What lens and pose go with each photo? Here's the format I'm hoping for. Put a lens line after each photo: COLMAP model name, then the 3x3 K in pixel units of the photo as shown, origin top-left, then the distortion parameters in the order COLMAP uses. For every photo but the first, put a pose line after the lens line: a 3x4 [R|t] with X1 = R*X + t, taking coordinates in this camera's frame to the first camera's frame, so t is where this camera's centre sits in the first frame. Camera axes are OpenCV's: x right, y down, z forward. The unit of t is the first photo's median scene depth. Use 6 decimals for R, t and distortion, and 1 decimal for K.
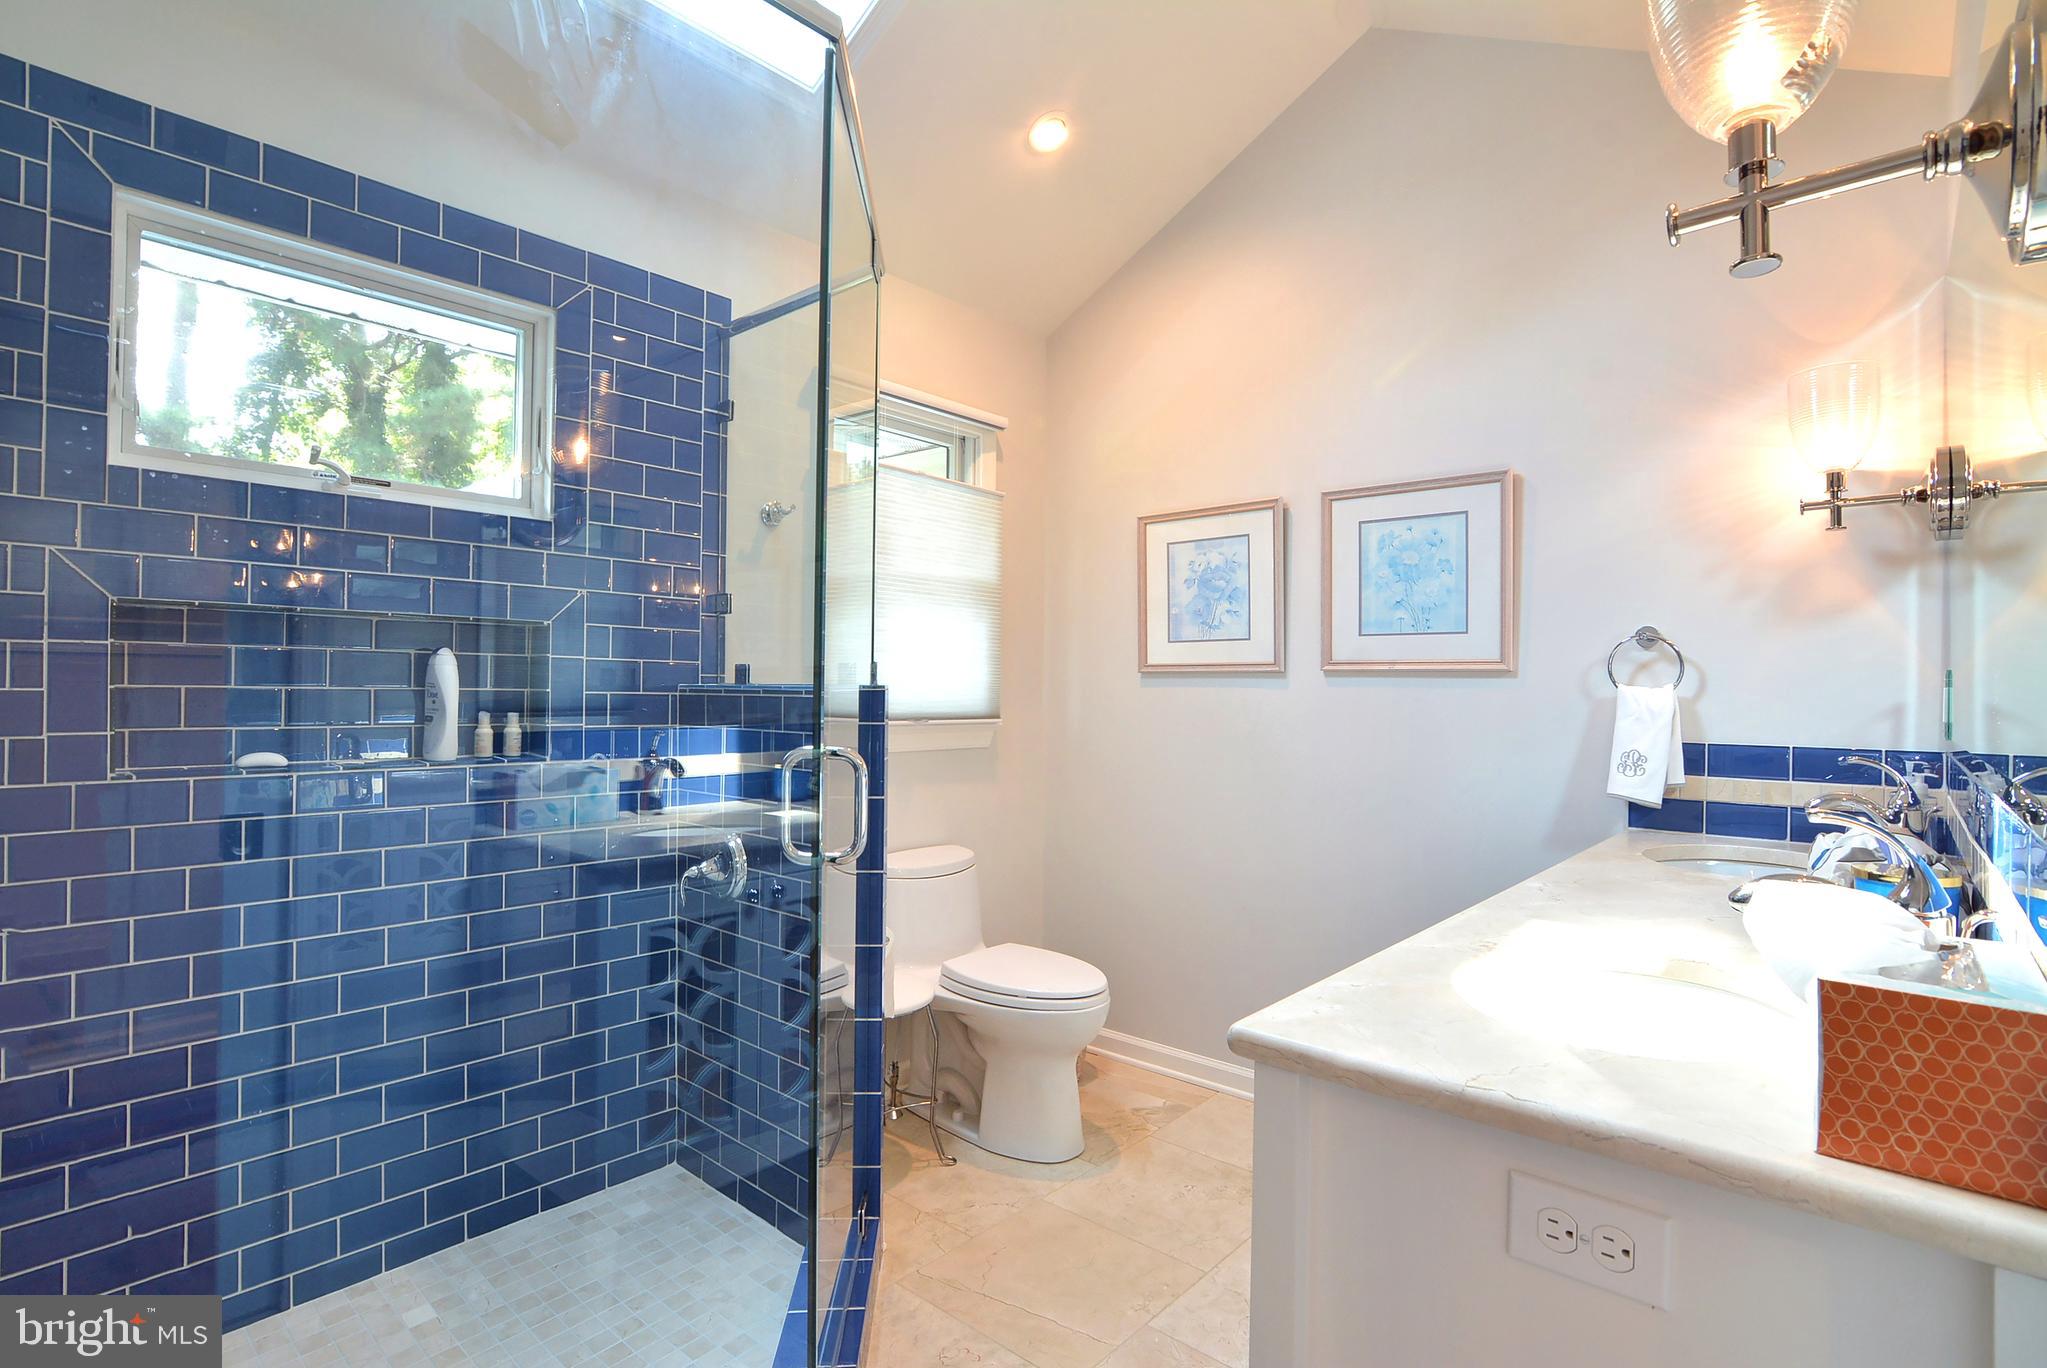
lens RADIAL K [[1005.8, 0, 1029.5], [0, 1005.8, 691.8], [0, 0, 1]] dist [-0.029908, 0.008036]
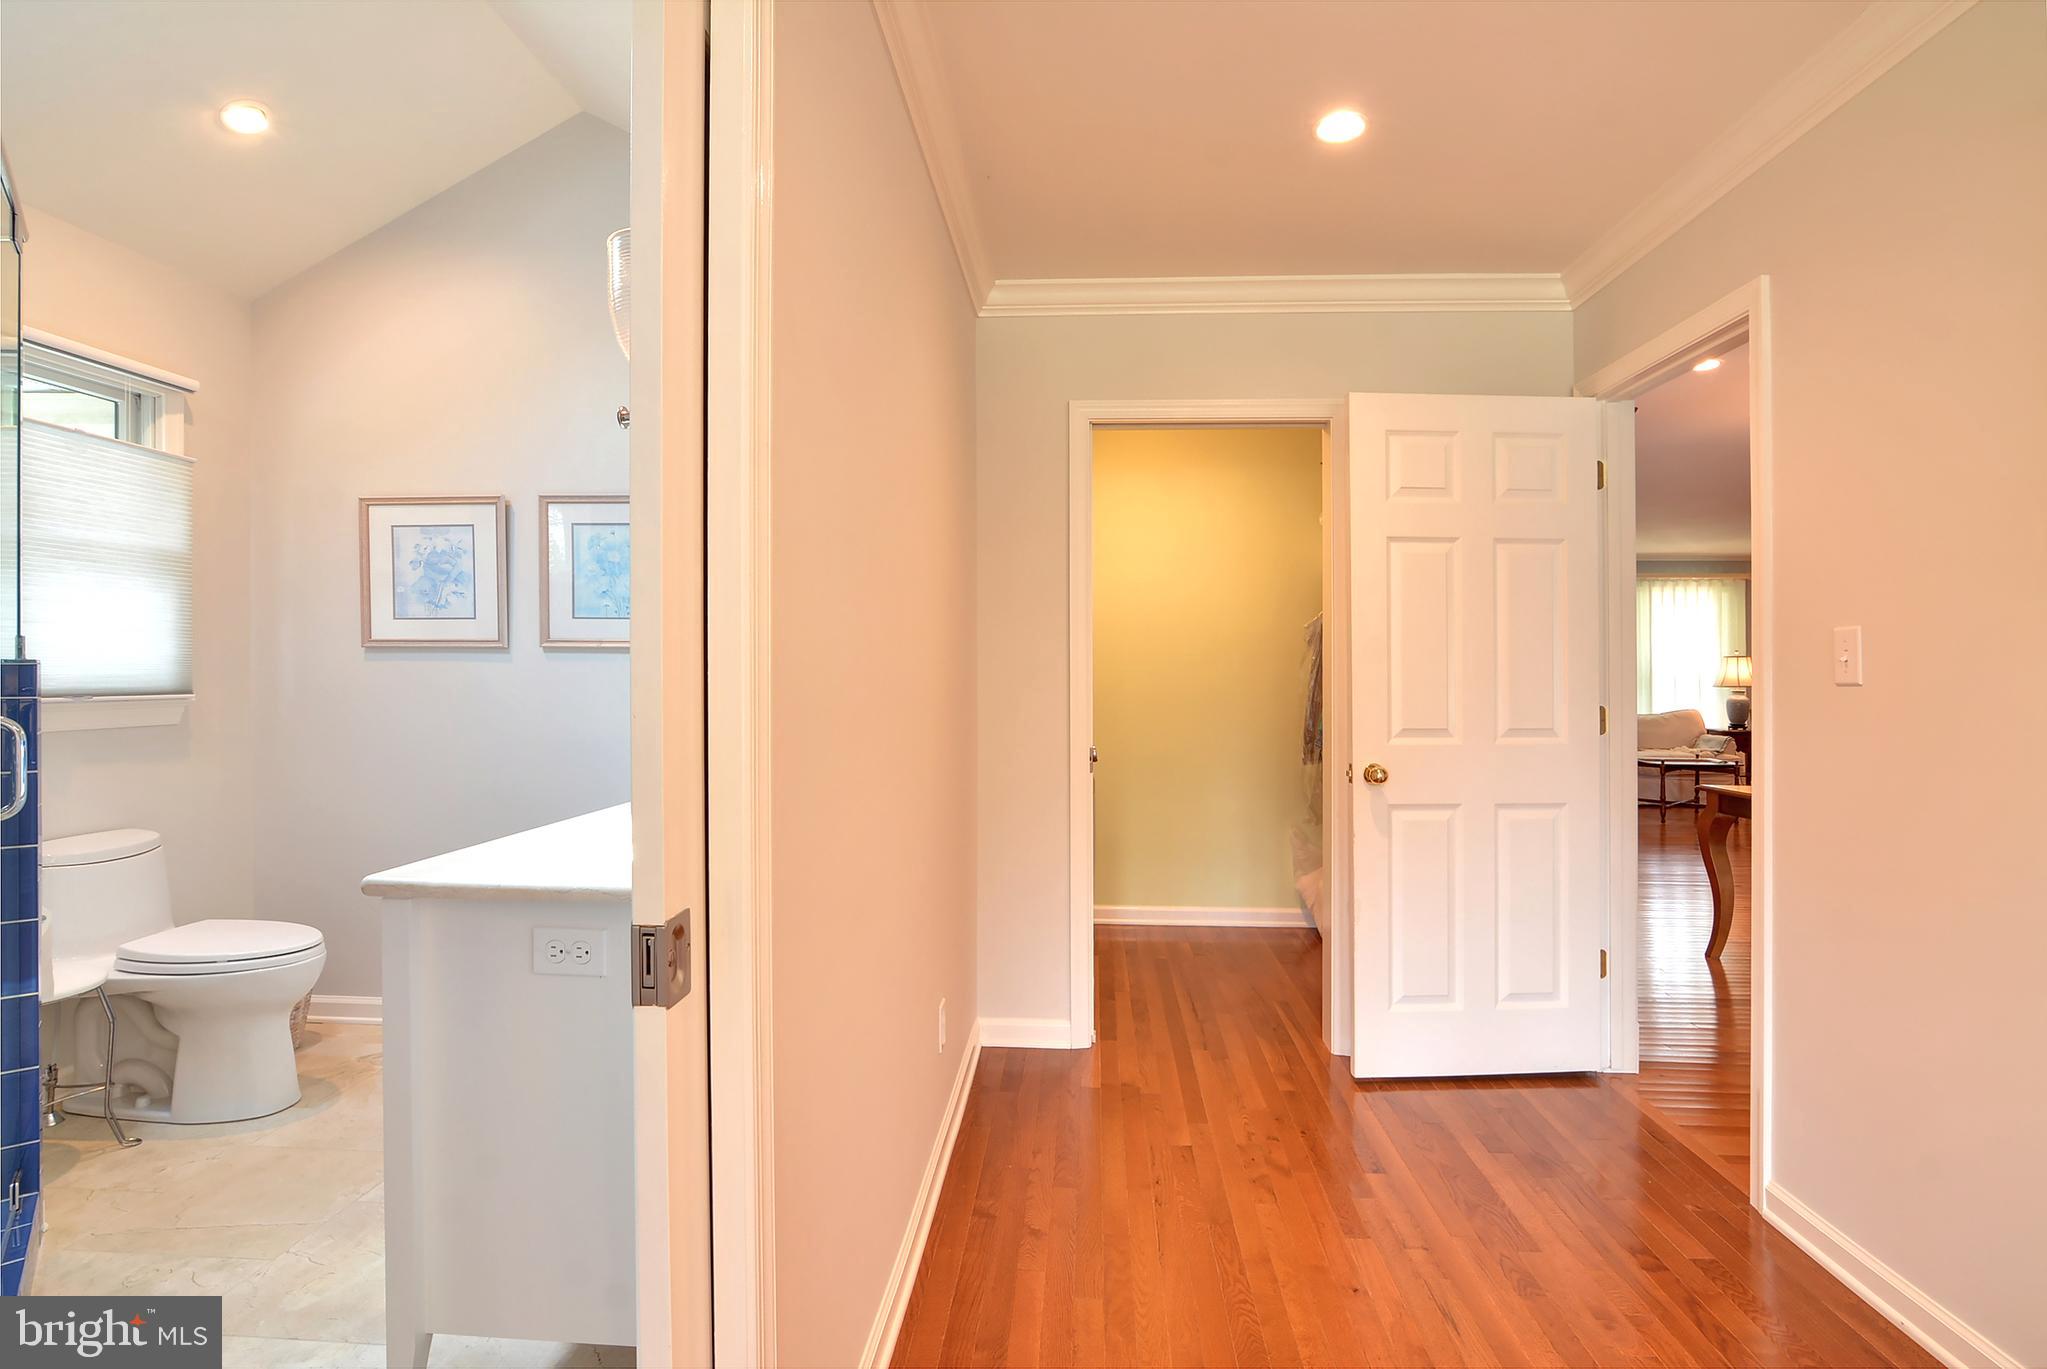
lens RADIAL K [[1005.8, 0, 1041.3], [0, 1005.8, 681.5], [0, 0, 1]] dist [-0.029908, 0.008036]
pose [[0.784012, -0.011817, 0.620633, 0.023841], [0.002095, 0.999863, 0.016391, 0.001291], [-0.620742, -0.011551, 0.783930, -0.278293]]
